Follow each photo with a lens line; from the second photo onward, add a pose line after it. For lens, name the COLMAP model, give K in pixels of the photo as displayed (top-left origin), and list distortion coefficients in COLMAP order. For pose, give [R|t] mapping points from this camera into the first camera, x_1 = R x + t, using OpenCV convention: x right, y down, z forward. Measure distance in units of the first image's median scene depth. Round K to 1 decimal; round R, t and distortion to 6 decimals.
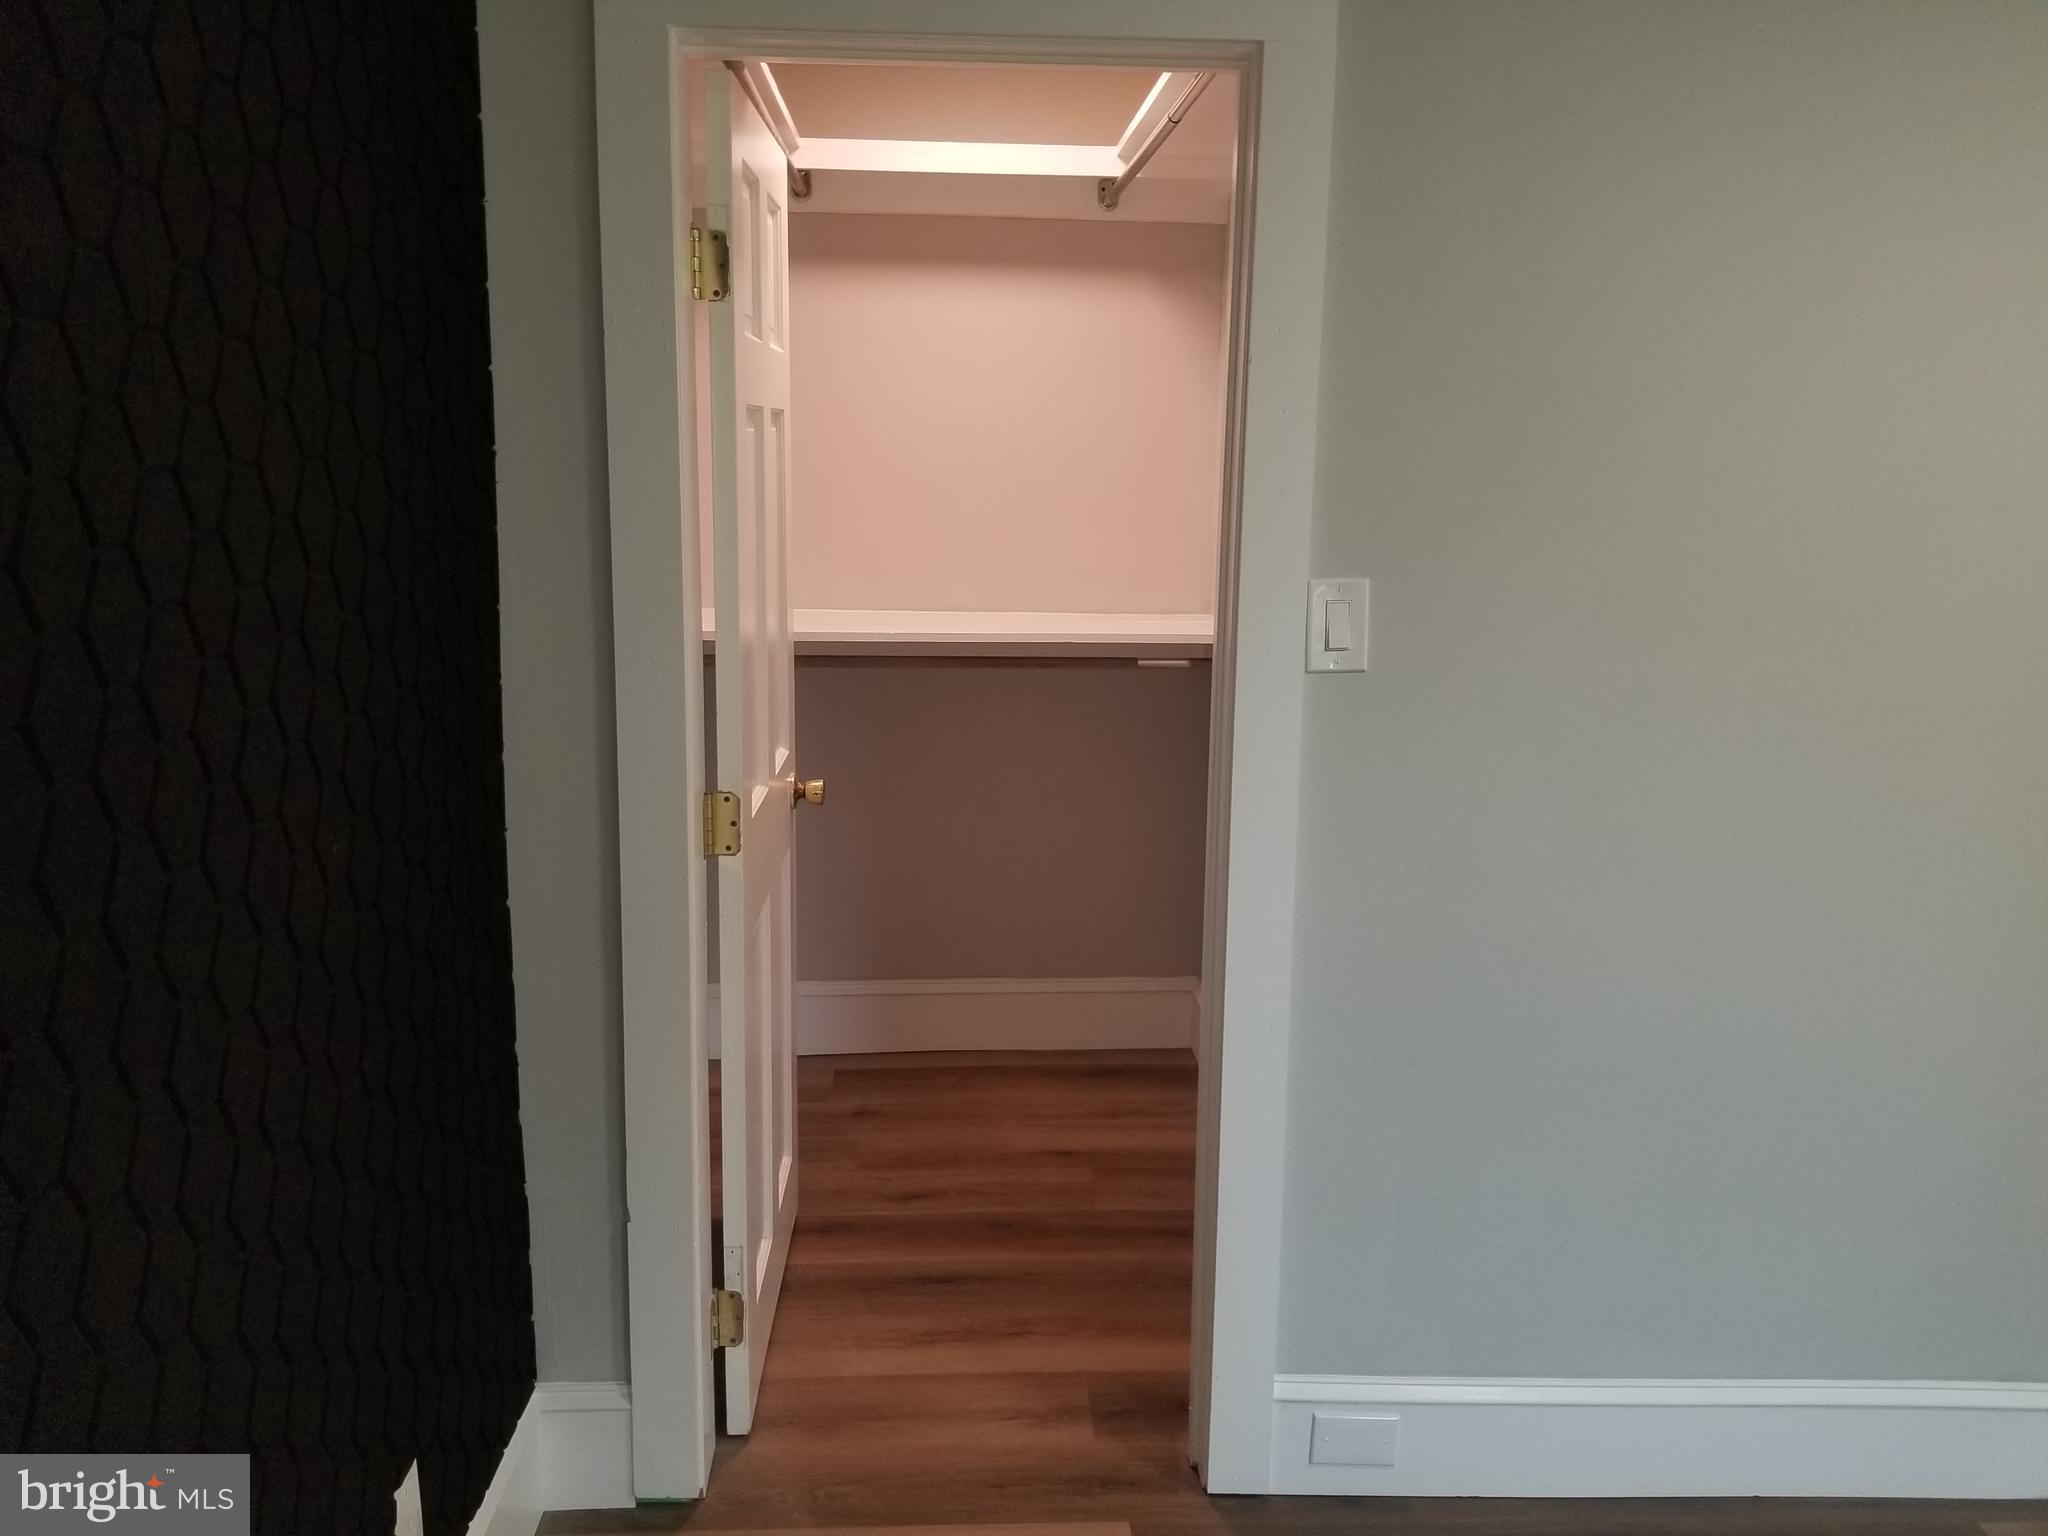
lens RADIAL K [[1590.6, 0, 1024.0], [0, 1590.6, 768.0], [0, 0, 1]] dist [0.000759, 0.001141]
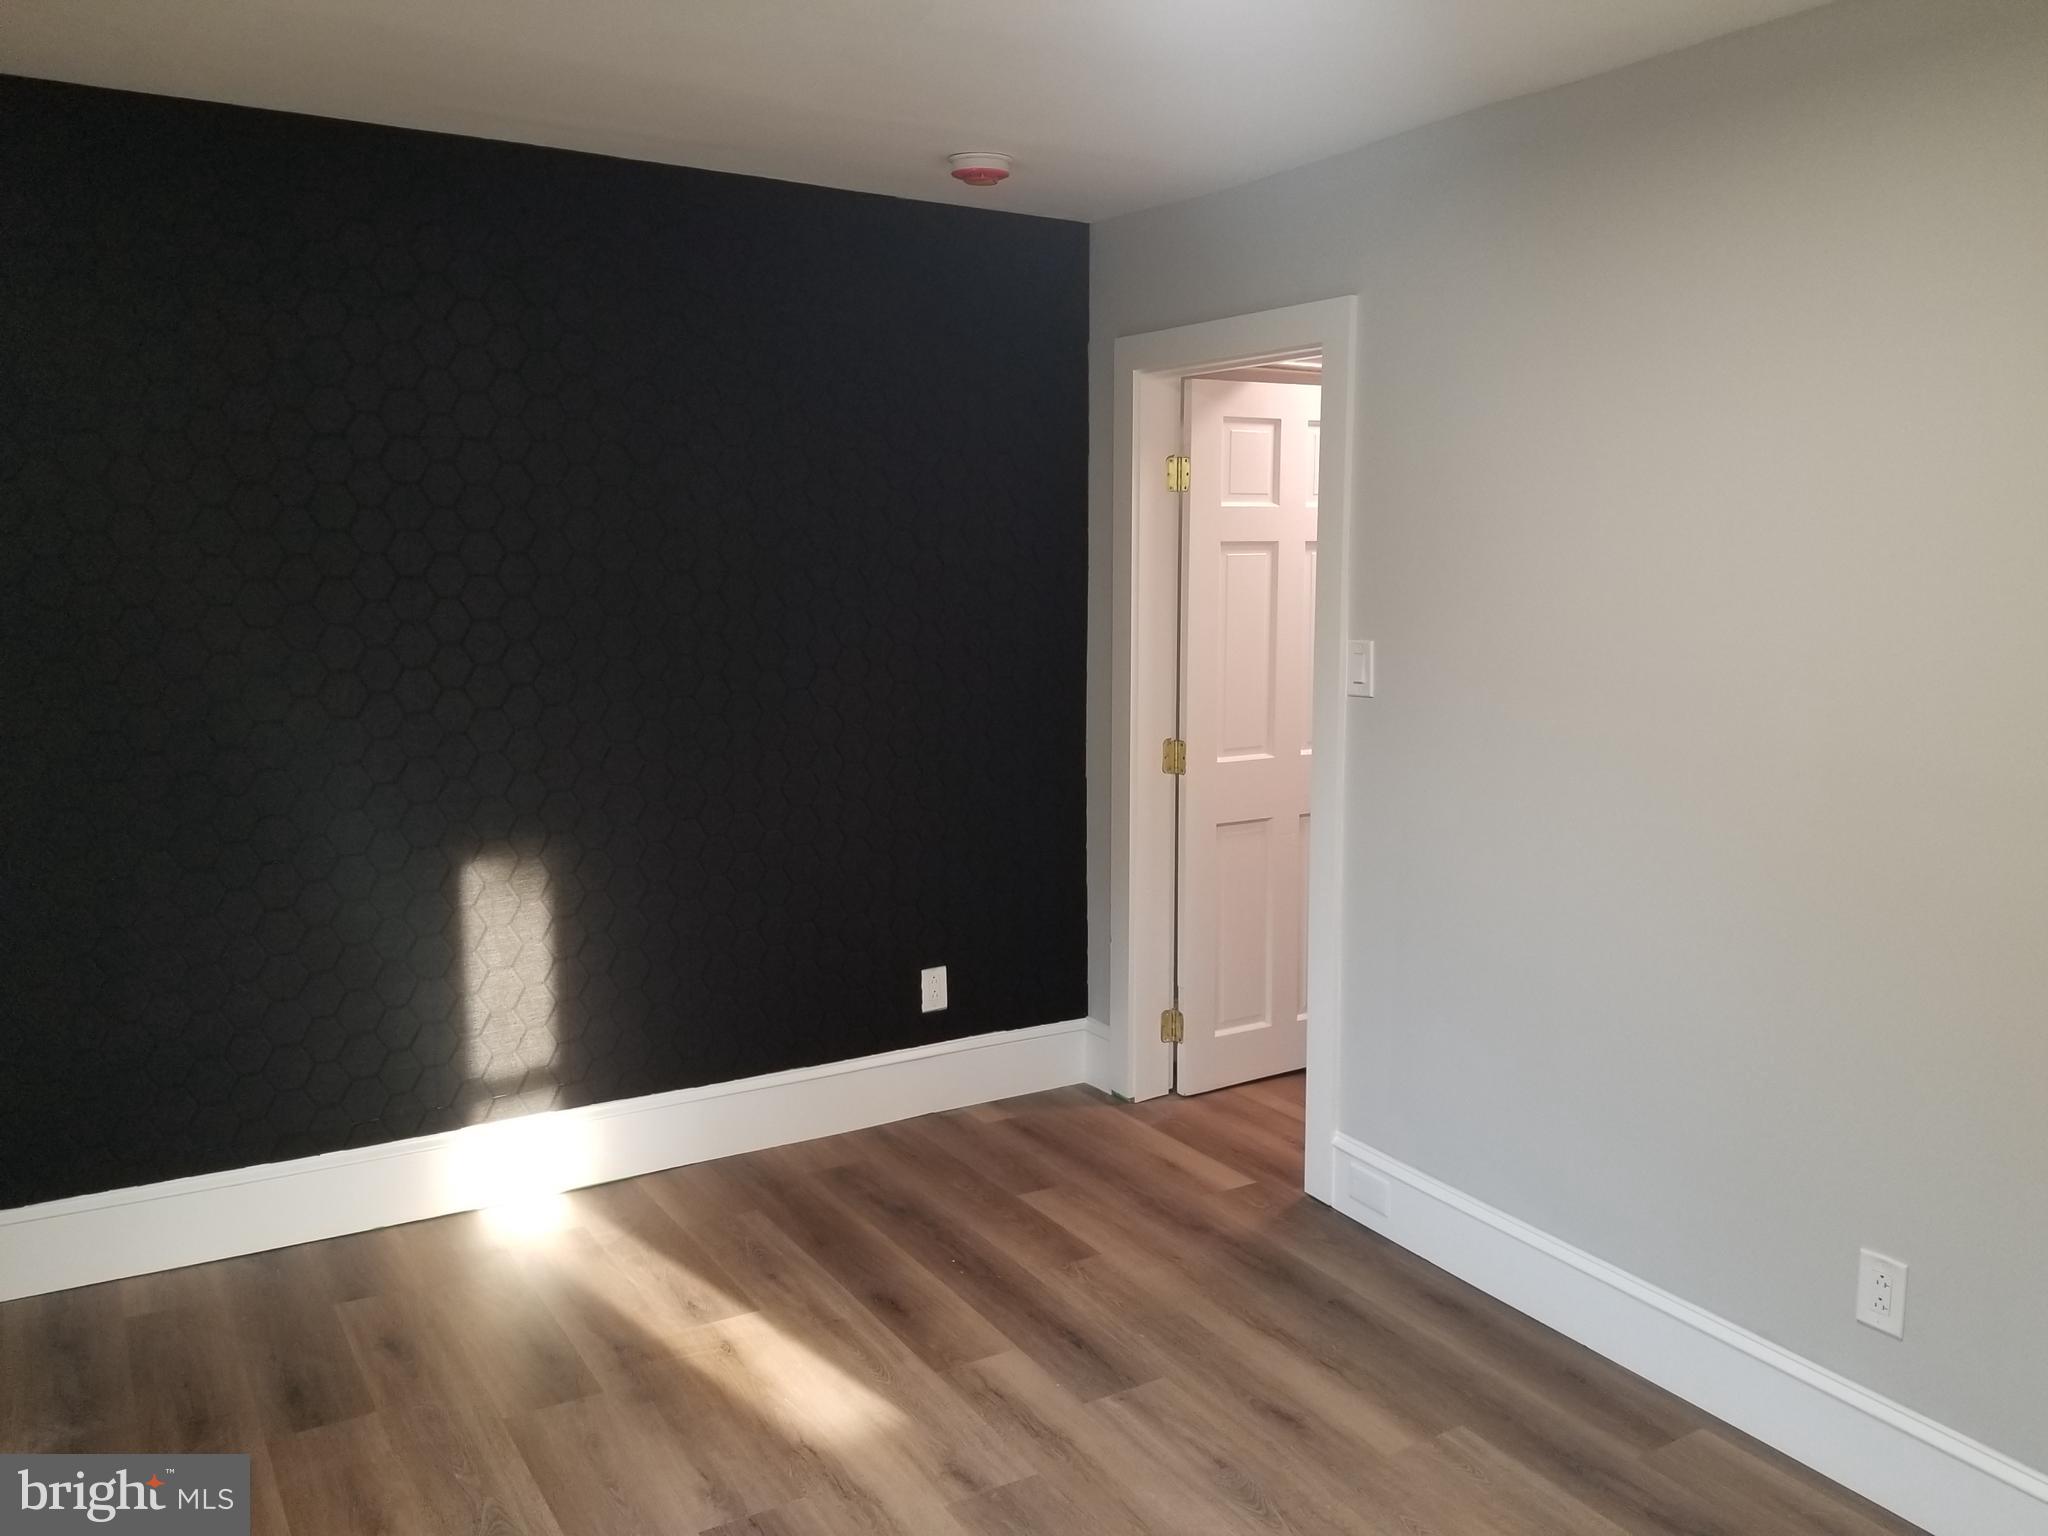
lens RADIAL K [[1590.6, 0, 1024.0], [0, 1590.6, 768.0], [0, 0, 1]] dist [0.000759, 0.001141]
pose [[0.478187, 0.107223, -0.871688, 1.384766], [-0.163601, 0.986022, 0.031540, 0.018017], [0.862886, 0.127527, 0.489045, -0.116153]]
